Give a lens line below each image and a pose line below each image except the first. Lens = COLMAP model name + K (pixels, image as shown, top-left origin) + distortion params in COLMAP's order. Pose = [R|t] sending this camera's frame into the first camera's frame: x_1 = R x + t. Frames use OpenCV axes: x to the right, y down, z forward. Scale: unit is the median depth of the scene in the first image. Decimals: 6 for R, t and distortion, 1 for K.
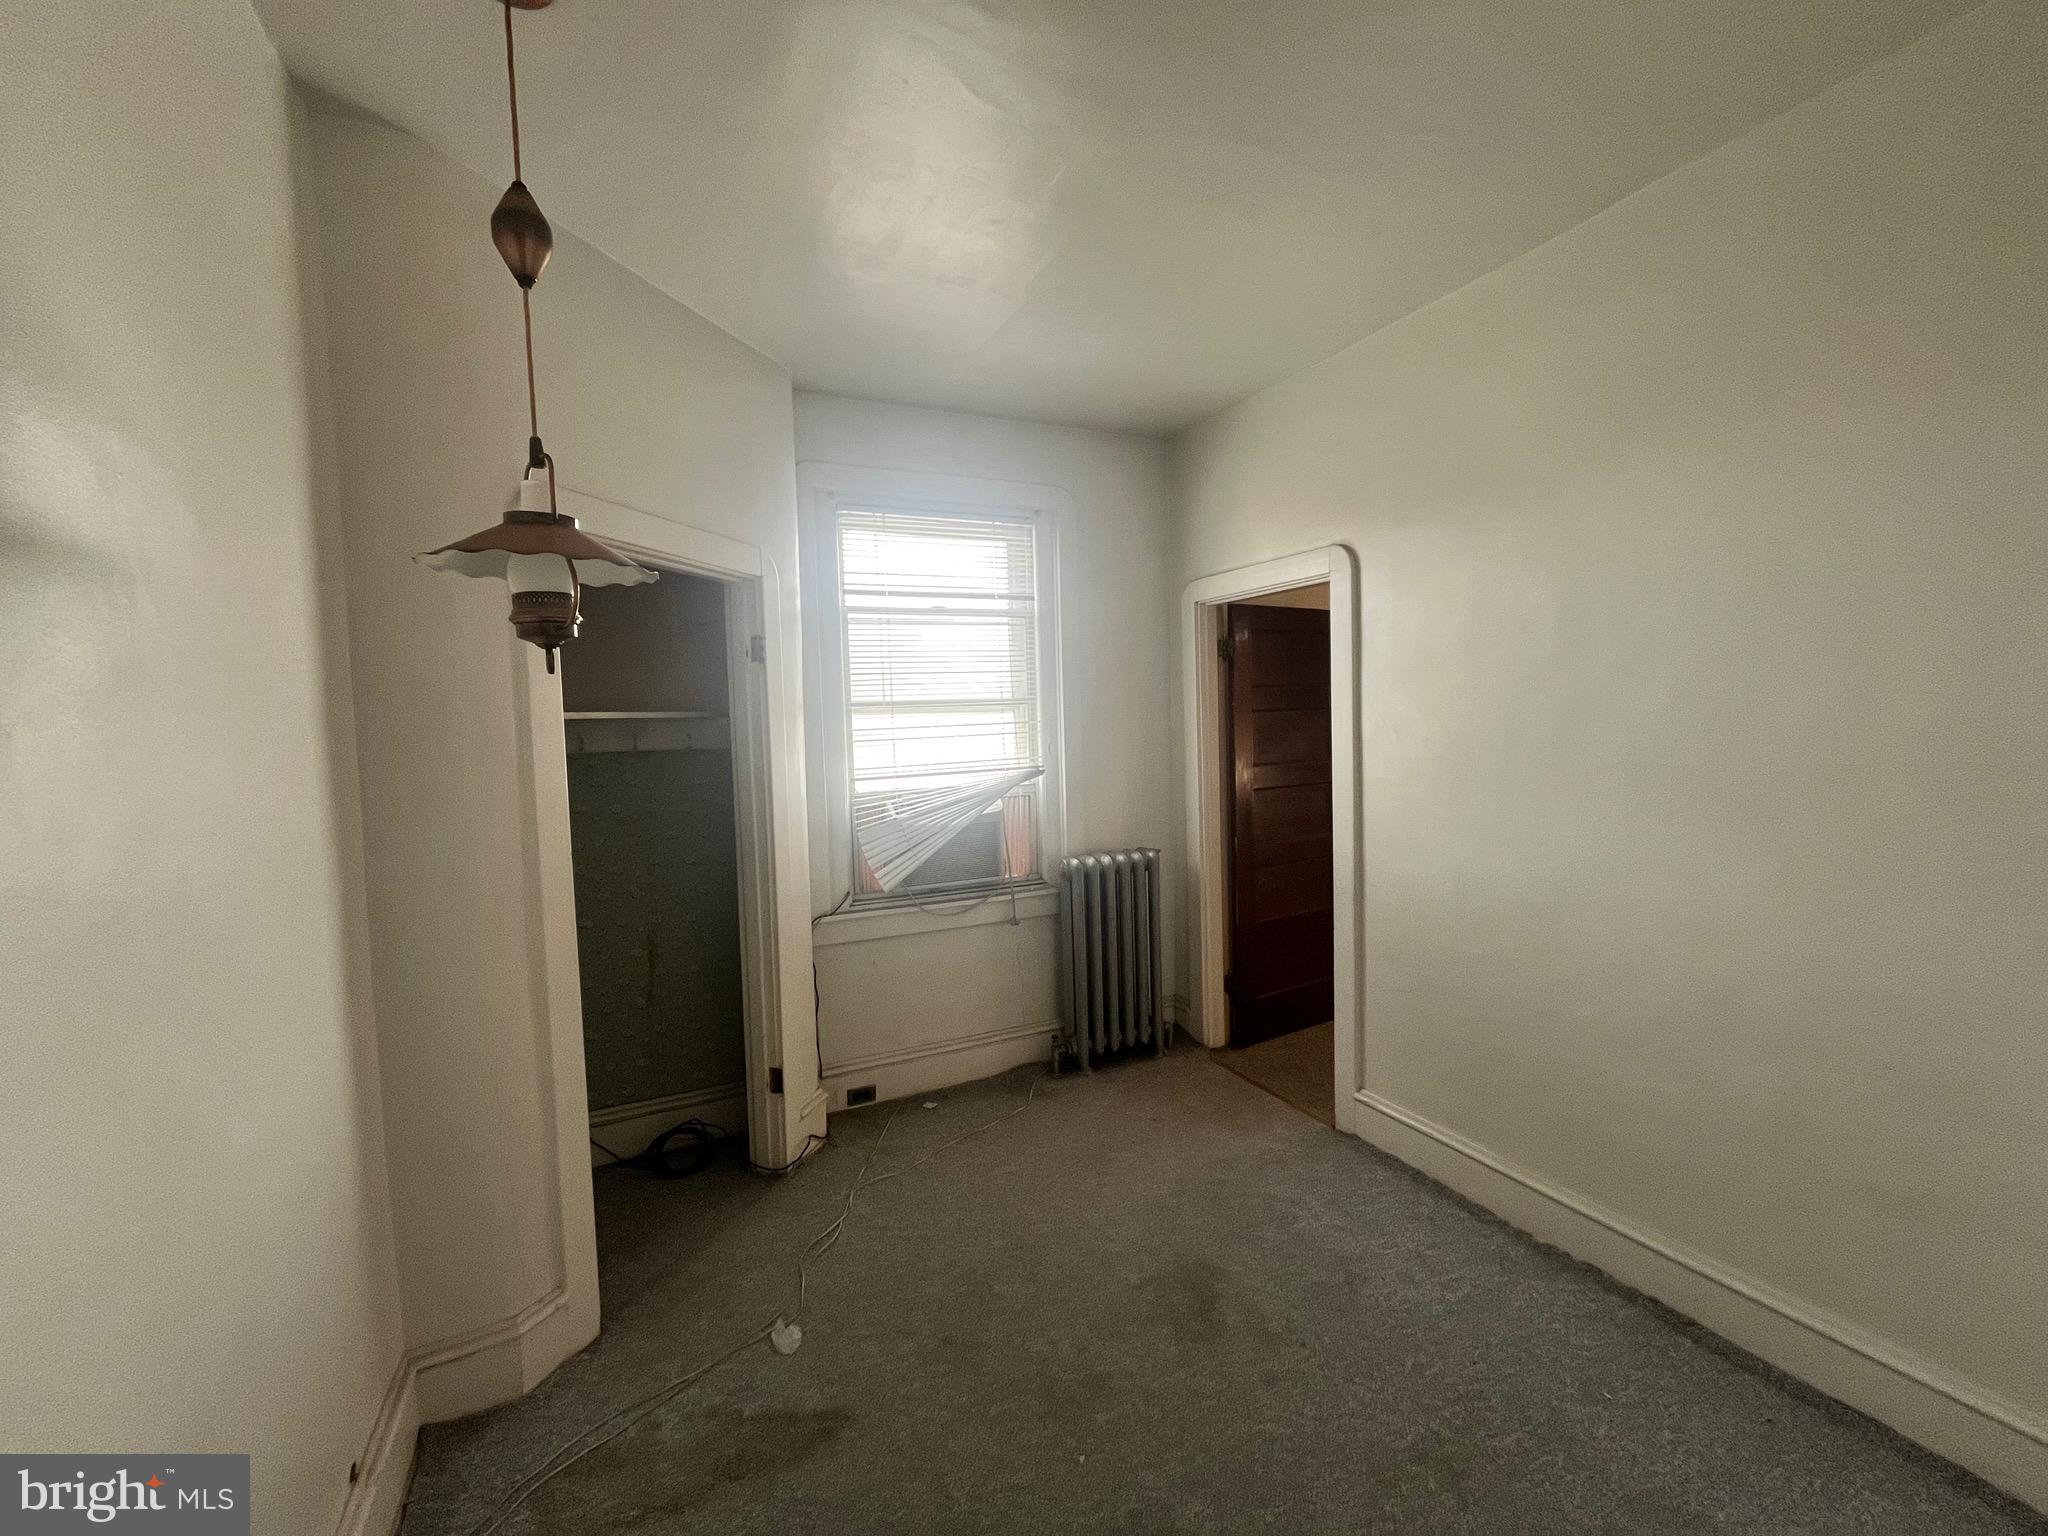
lens RADIAL K [[825.1, 0, 1023.2], [0, 825.1, 759.6], [0, 0, 1]] dist [-0.001930, -0.000216]
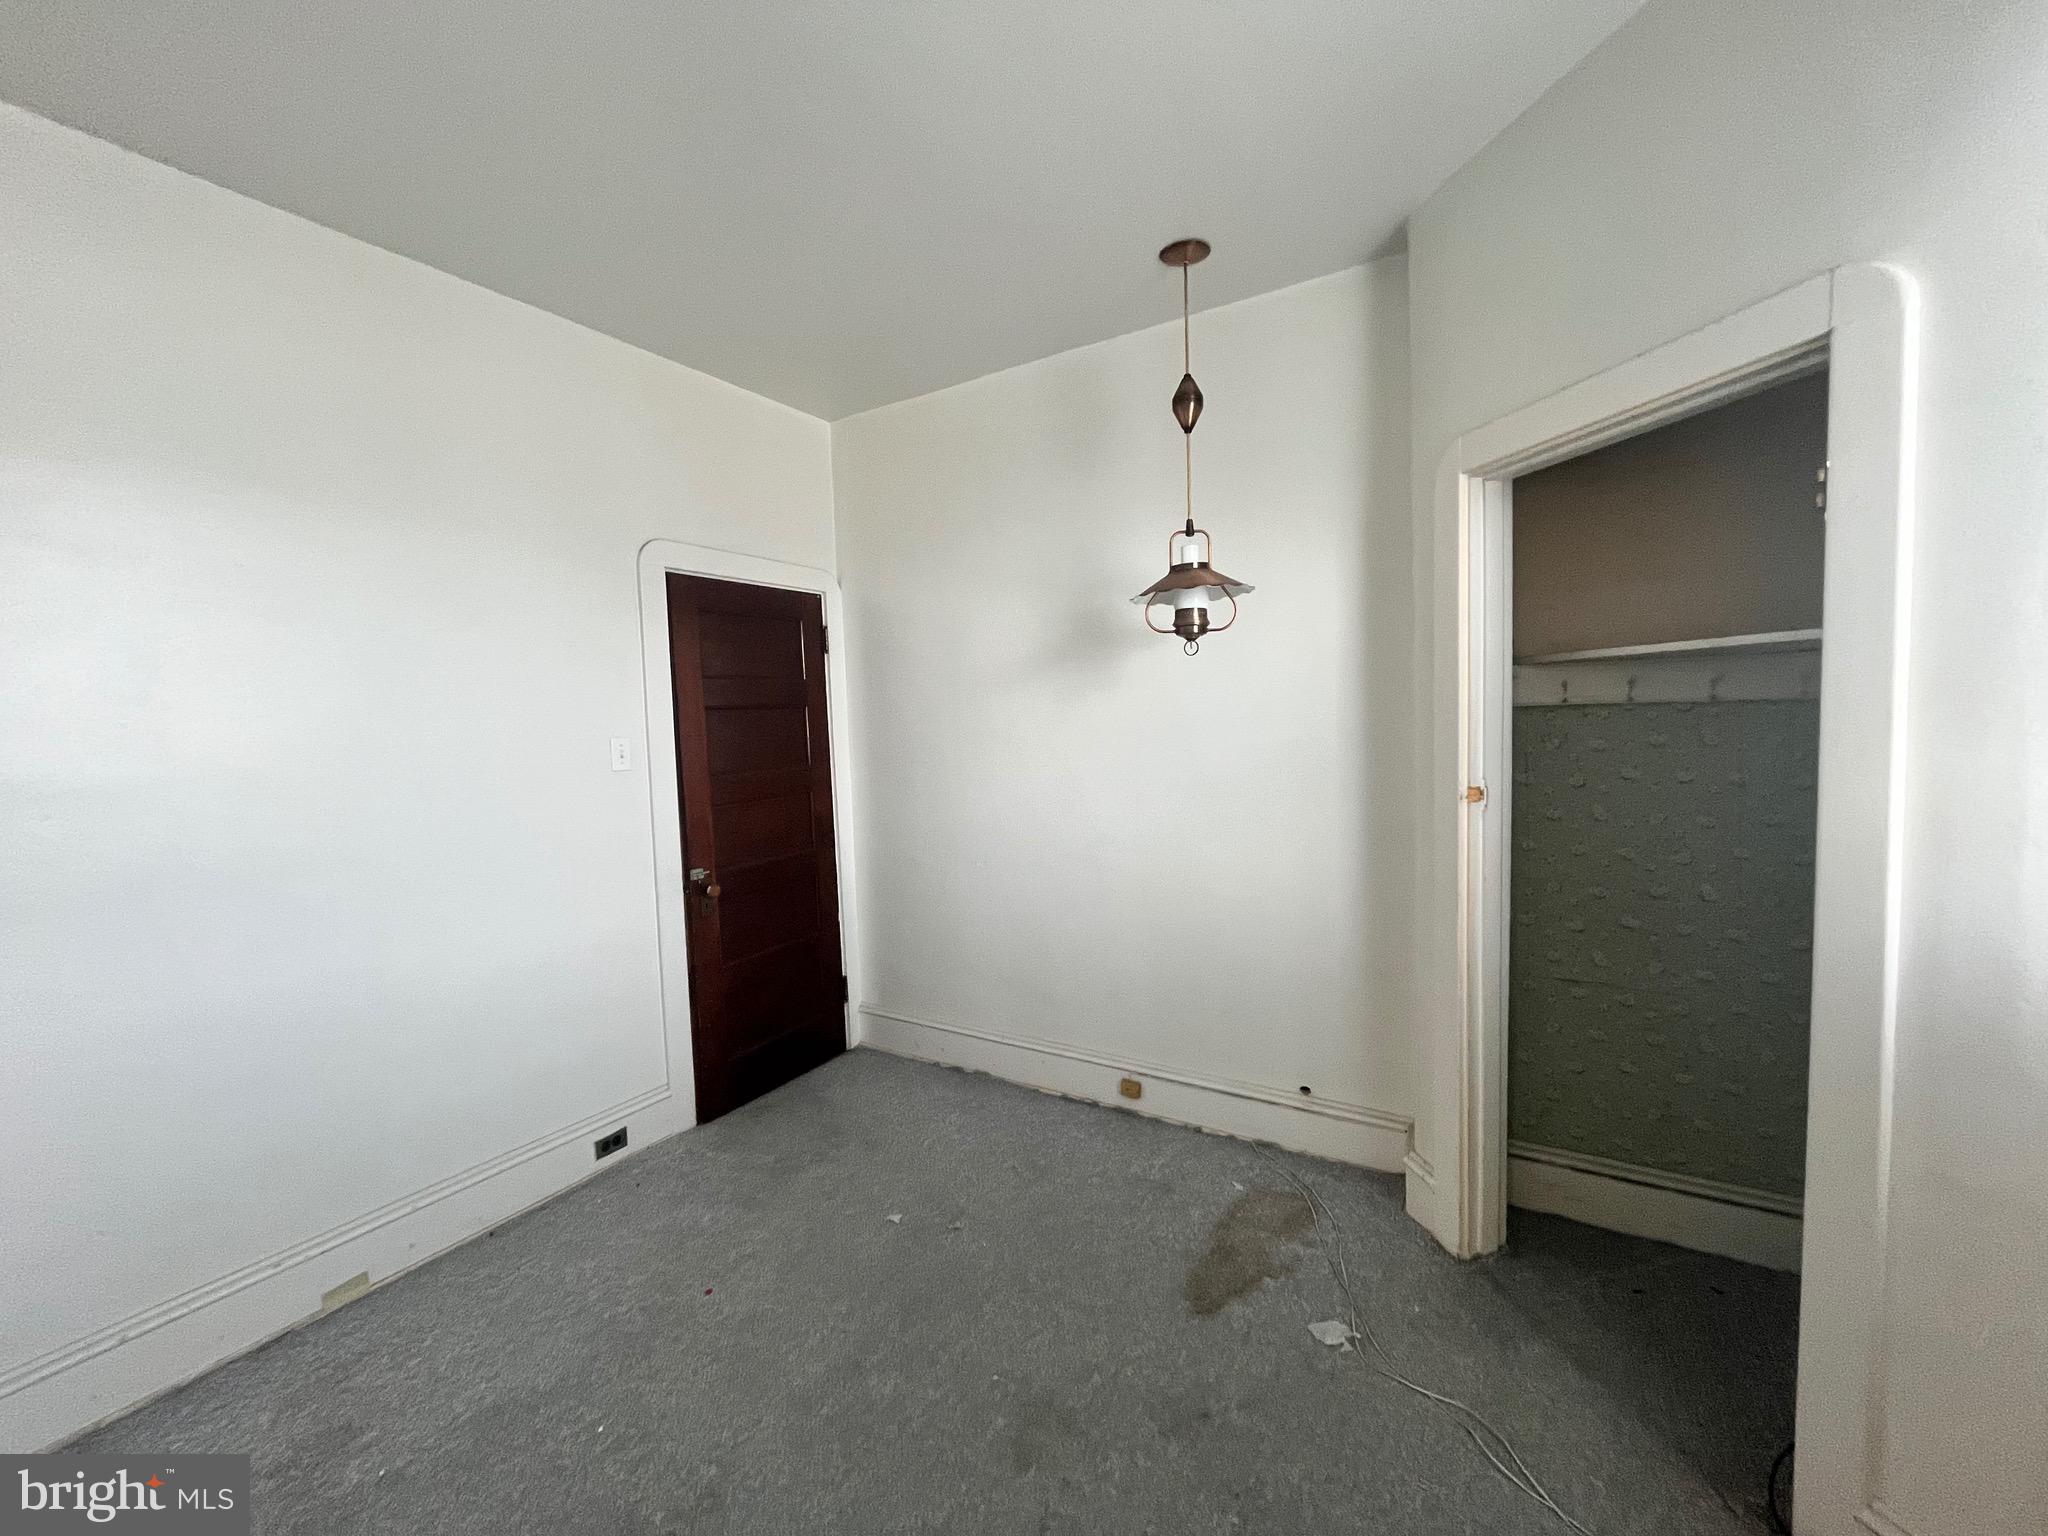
lens RADIAL K [[825.1, 0, 1026.5], [0, 825.1, 765.5], [0, 0, 1]] dist [-0.001930, -0.000216]
pose [[-0.835192, 0.080527, -0.544032, 0.534311], [0.008766, 0.991045, 0.133238, -0.076642], [0.549889, 0.106510, -0.828419, 1.760584]]
